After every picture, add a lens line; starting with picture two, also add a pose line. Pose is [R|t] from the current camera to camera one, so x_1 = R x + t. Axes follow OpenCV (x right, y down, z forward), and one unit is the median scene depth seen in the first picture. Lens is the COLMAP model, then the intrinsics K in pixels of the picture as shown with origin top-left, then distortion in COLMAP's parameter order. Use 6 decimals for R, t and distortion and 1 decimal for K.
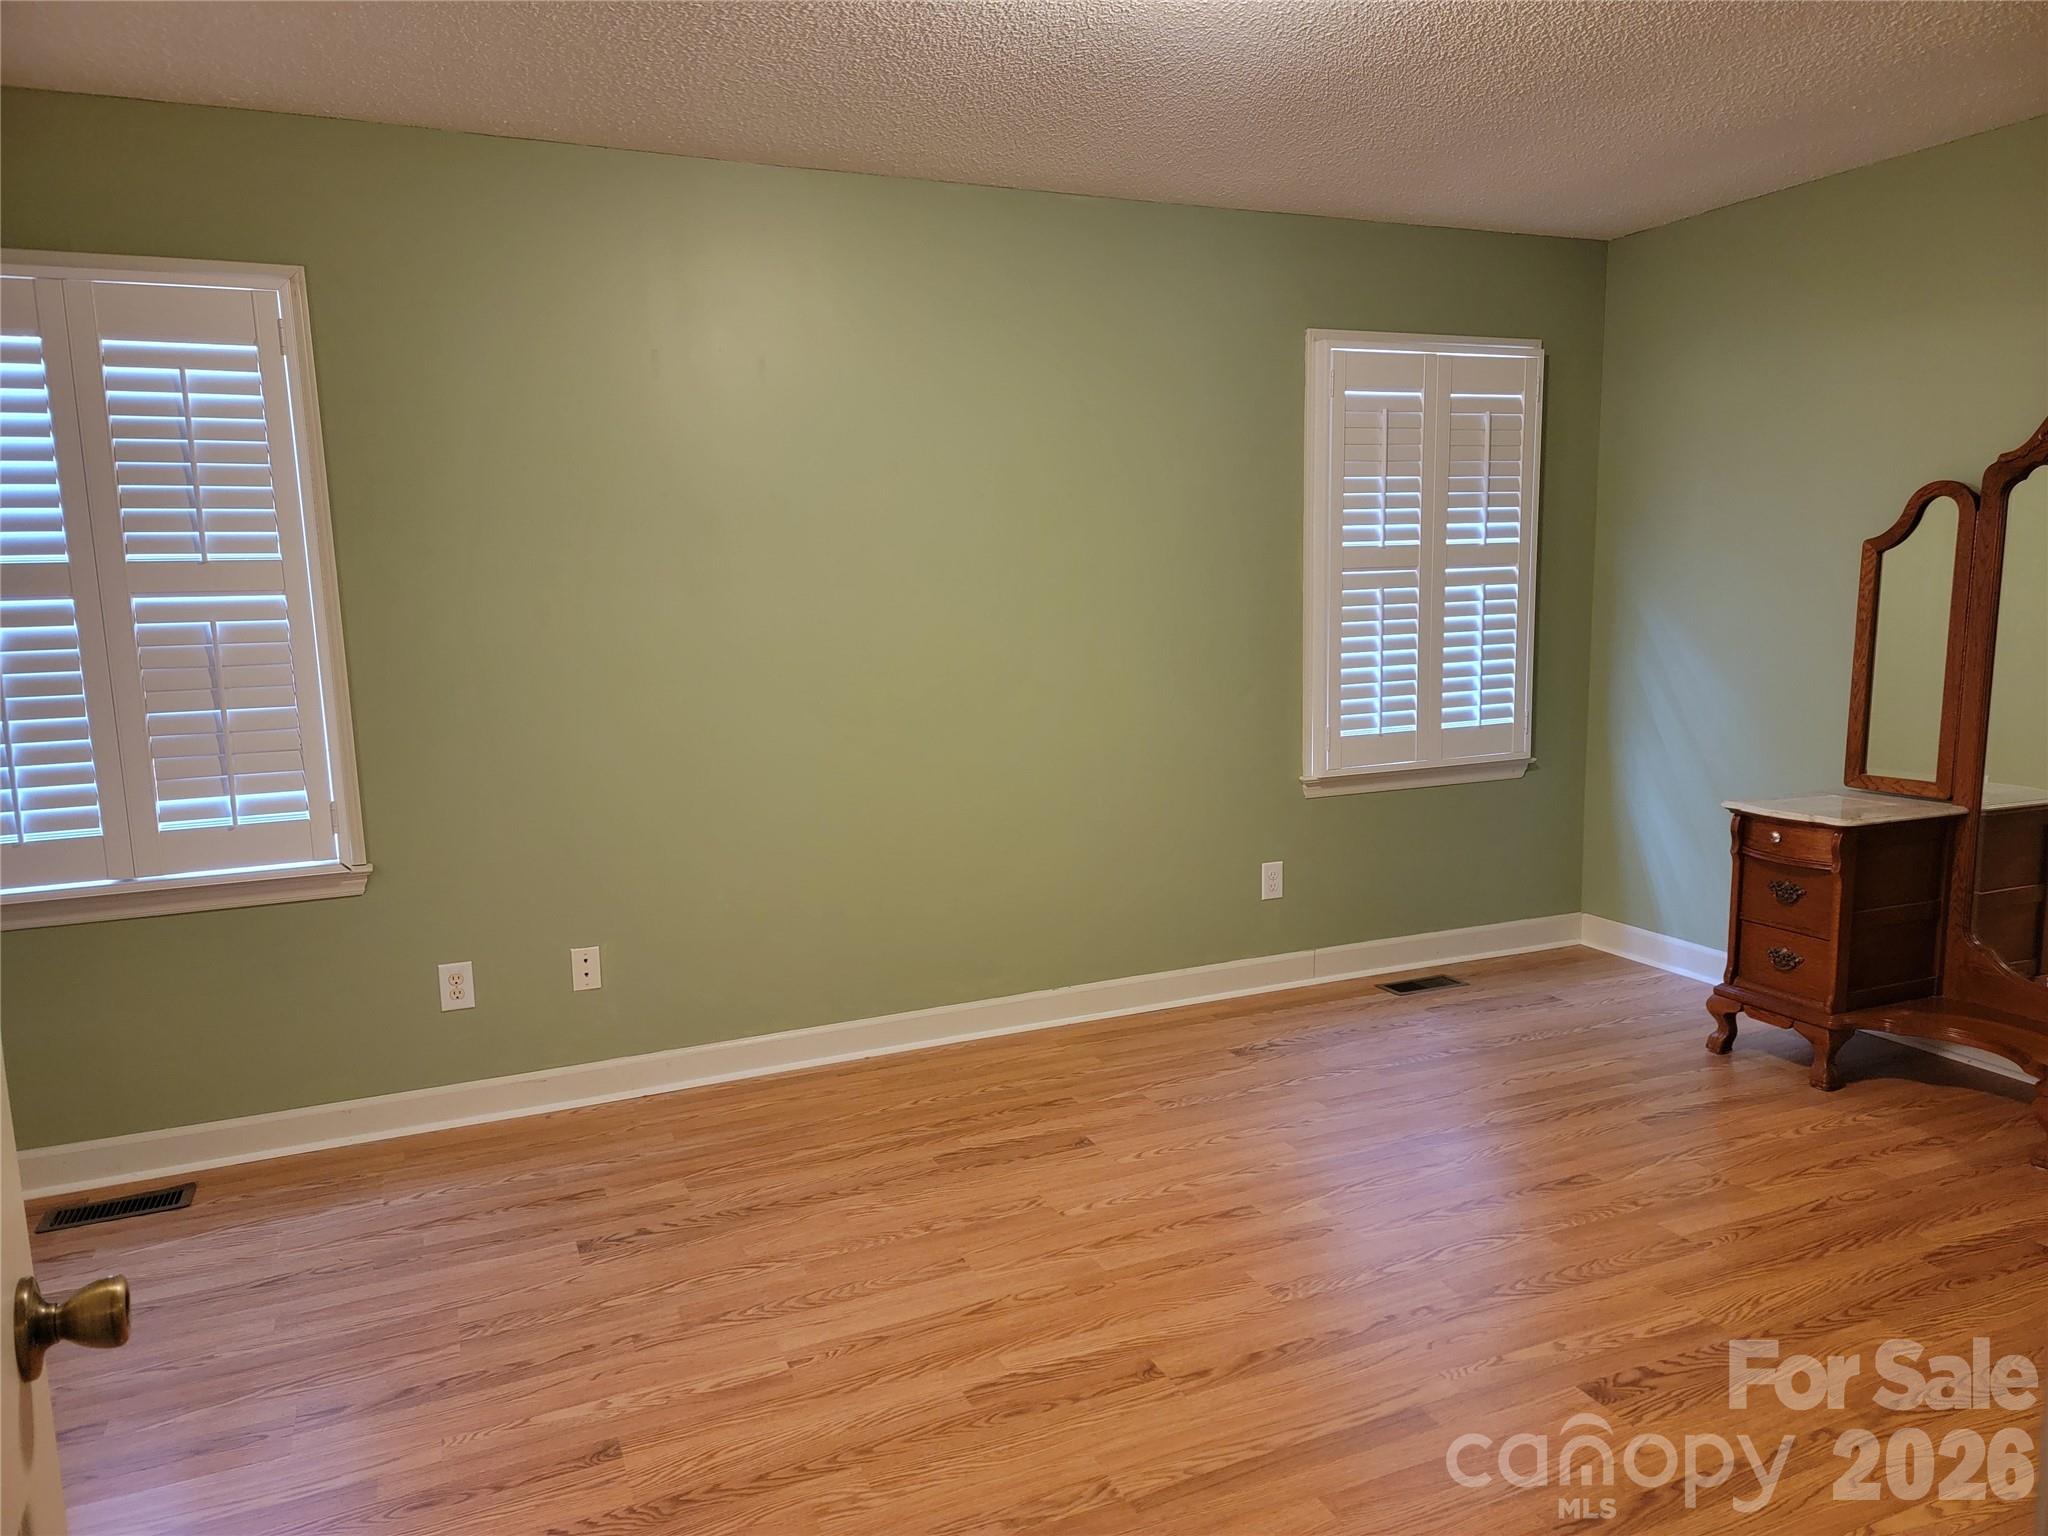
lens RADIAL K [[1437.3, 0, 1026.2], [0, 1437.3, 785.7], [0, 0, 1]] dist [0.079134, -0.072894]
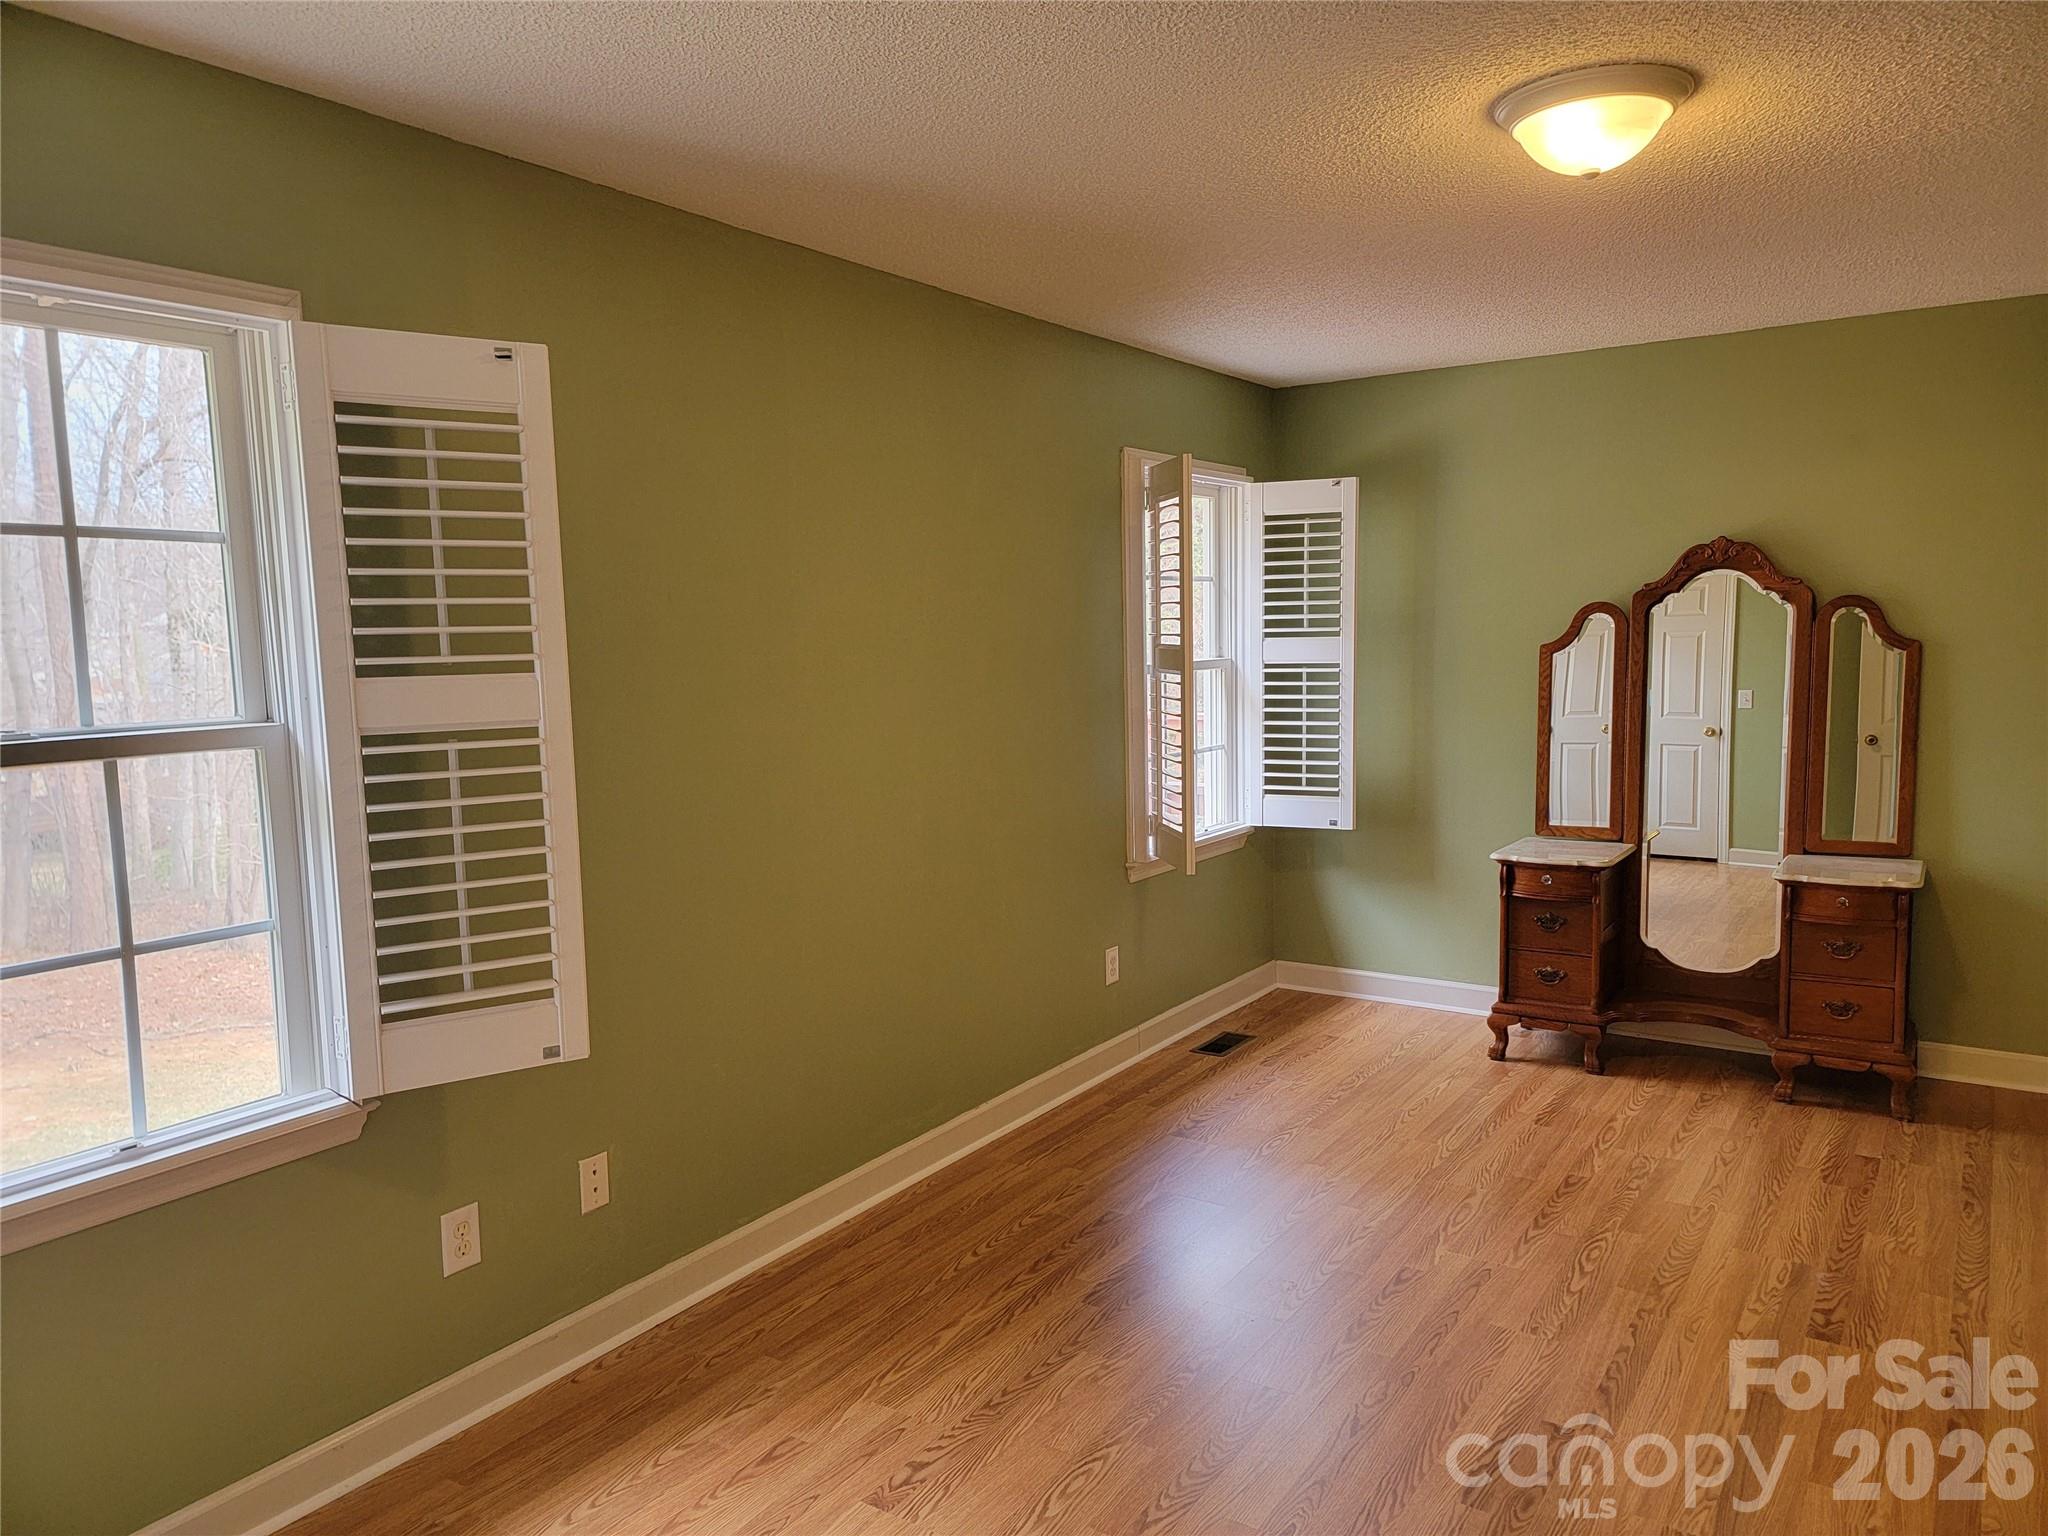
lens RADIAL K [[1460.8, 0, 1069.2], [0, 1460.8, 800.0], [0, 0, 1]] dist [0.024958, -0.001305]
pose [[0.829898, -0.062384, 0.554416, -0.517240], [0.080571, 0.996713, -0.008454, -0.055717], [-0.552066, 0.051686, 0.832197, 0.168652]]
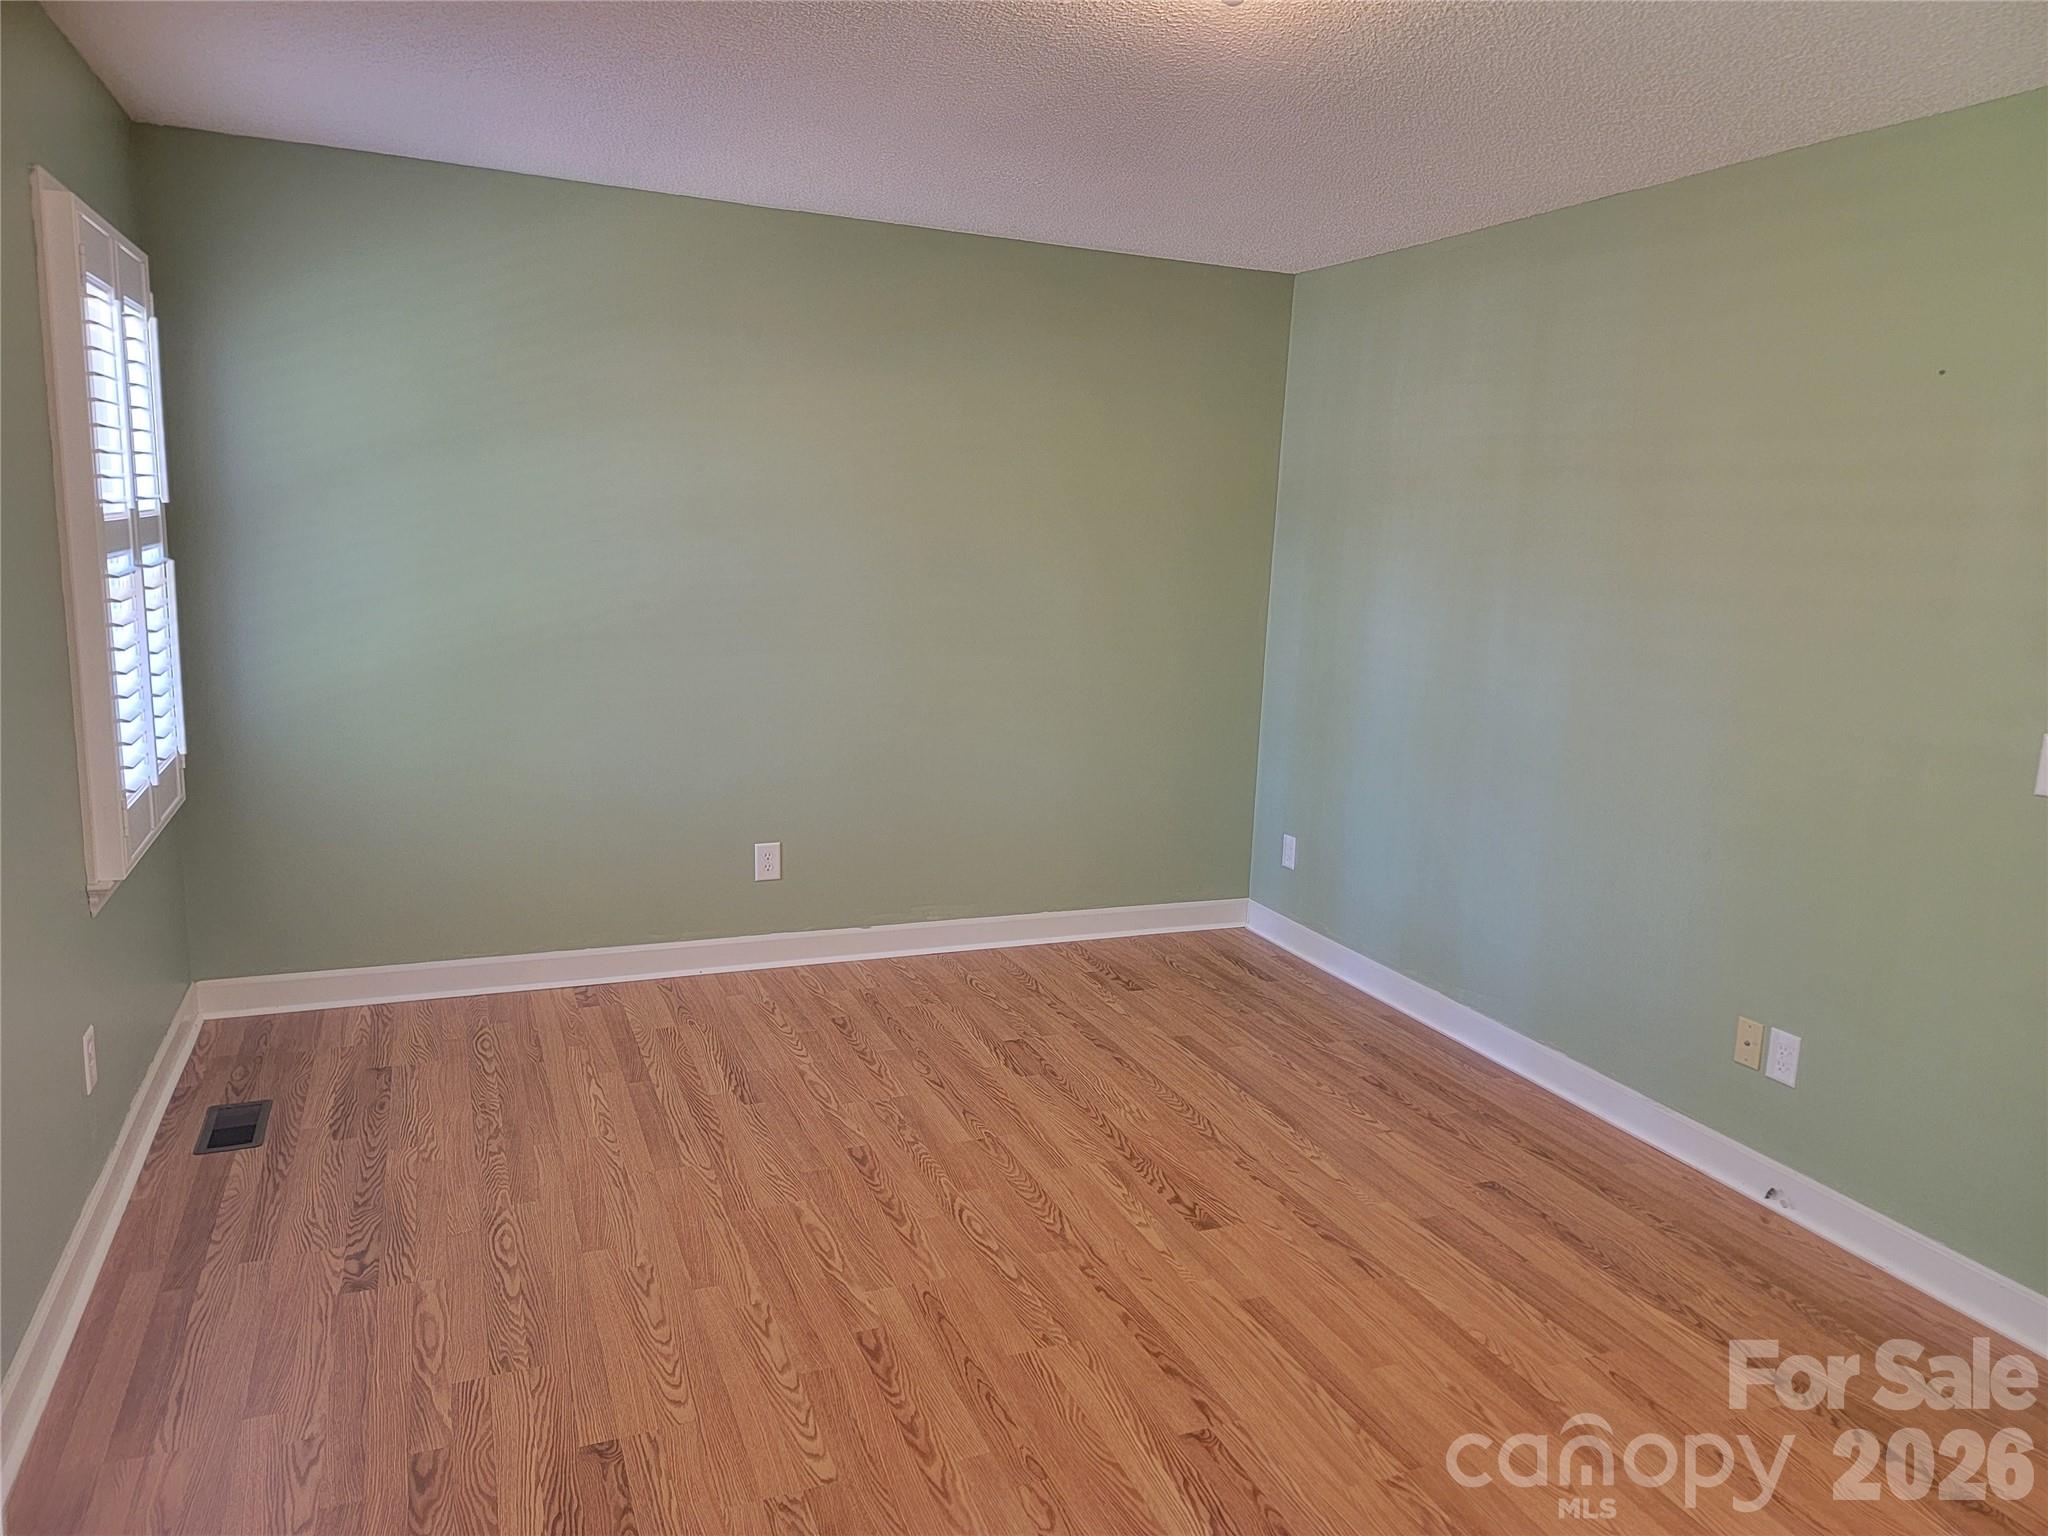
lens RADIAL K [[1425.4, 0, 1024.0], [0, 1425.4, 768.0], [0, 0, 1]] dist [0.087359, -0.071723]
pose [[0.001925, -0.161214, 0.986918, -0.541770], [0.108939, 0.981079, 0.160048, -0.148995], [-0.994047, 0.107206, 0.019451, 0.682486]]
